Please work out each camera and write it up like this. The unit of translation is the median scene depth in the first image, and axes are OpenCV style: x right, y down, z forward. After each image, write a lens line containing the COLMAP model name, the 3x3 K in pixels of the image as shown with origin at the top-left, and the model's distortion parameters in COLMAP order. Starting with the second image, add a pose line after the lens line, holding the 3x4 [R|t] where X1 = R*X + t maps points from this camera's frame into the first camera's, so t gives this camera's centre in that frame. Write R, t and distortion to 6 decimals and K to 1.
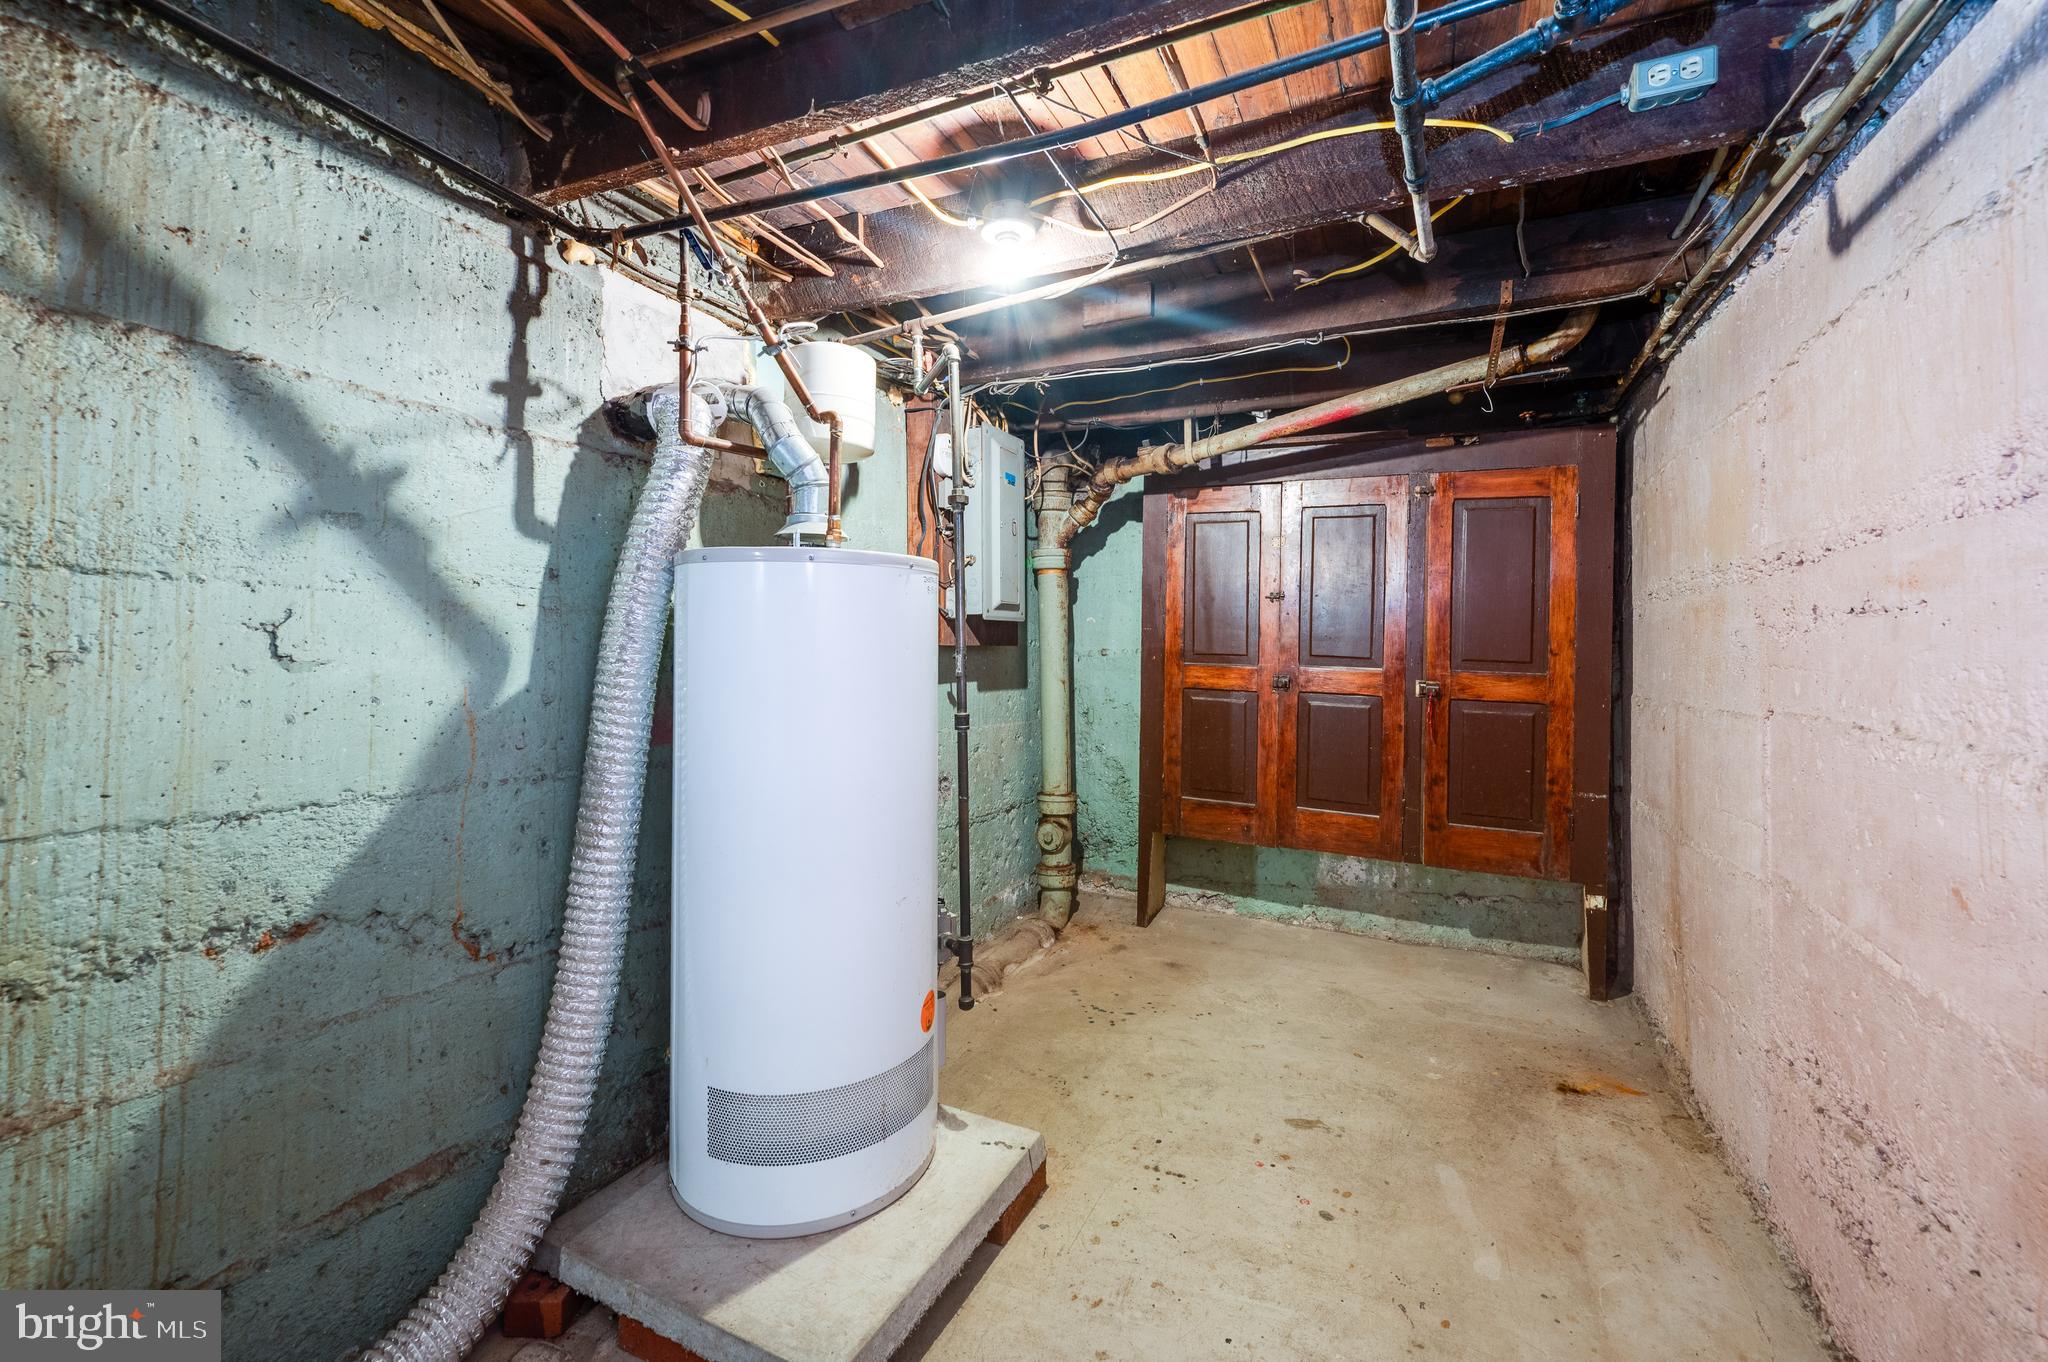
lens RADIAL K [[833.3, 0, 1021.6], [0, 833.3, 669.1], [0, 0, 1]] dist [-0.002809, -0.000488]
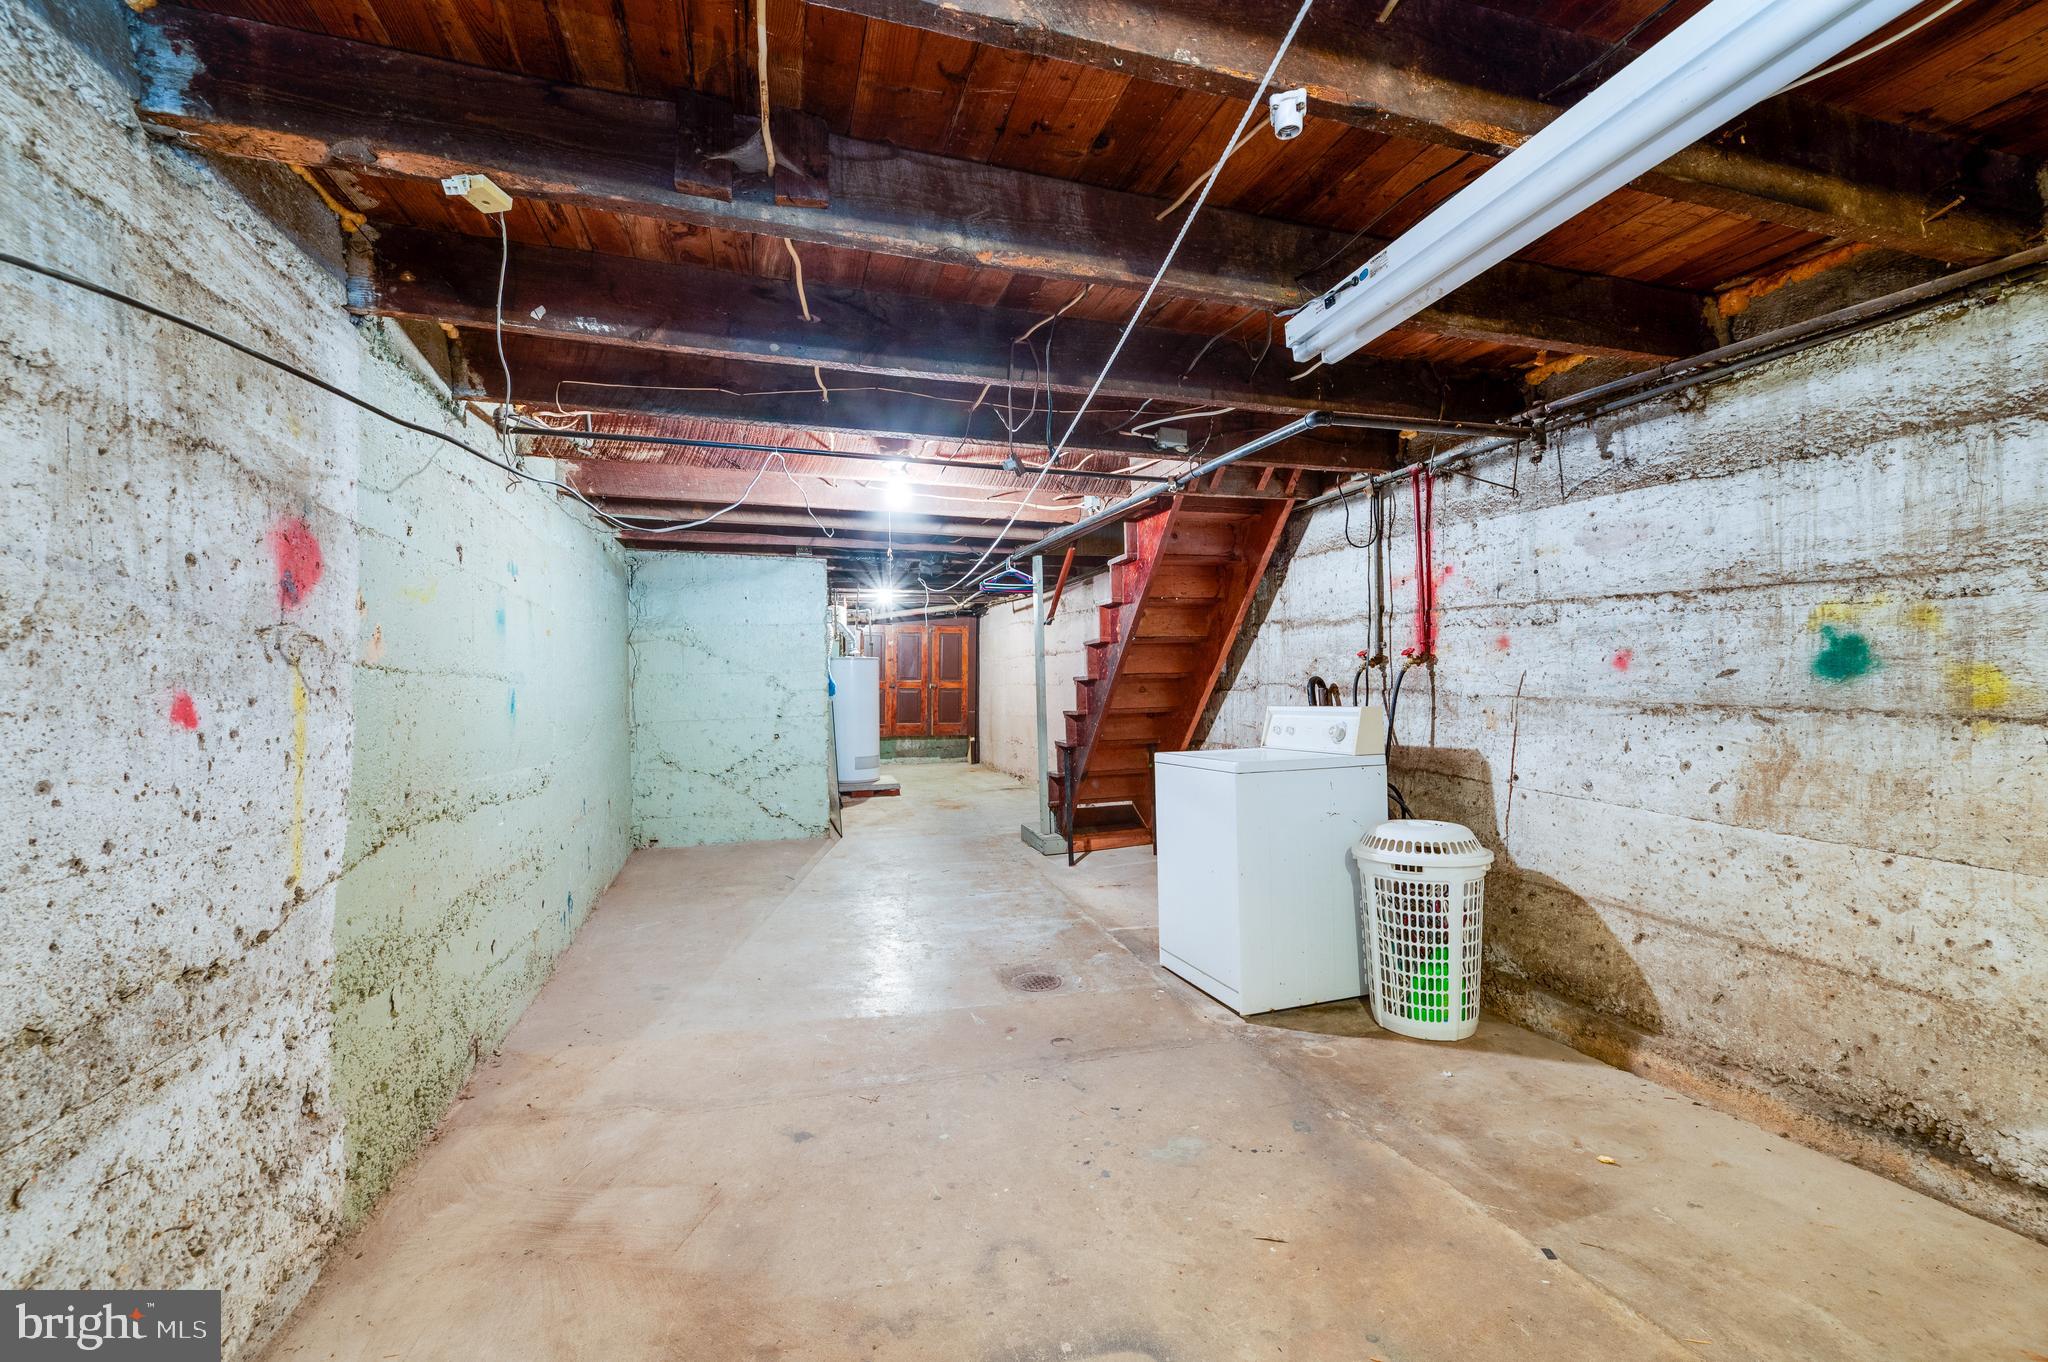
lens RADIAL K [[833.3, 0, 1021.3], [0, 833.3, 687.9], [0, 0, 1]] dist [-0.002809, -0.000488]
pose [[0.712078, -0.004982, 0.702083, -1.721479], [0.011871, 0.999917, -0.004945, 0.058636], [-0.702000, 0.011855, 0.712078, -1.768101]]
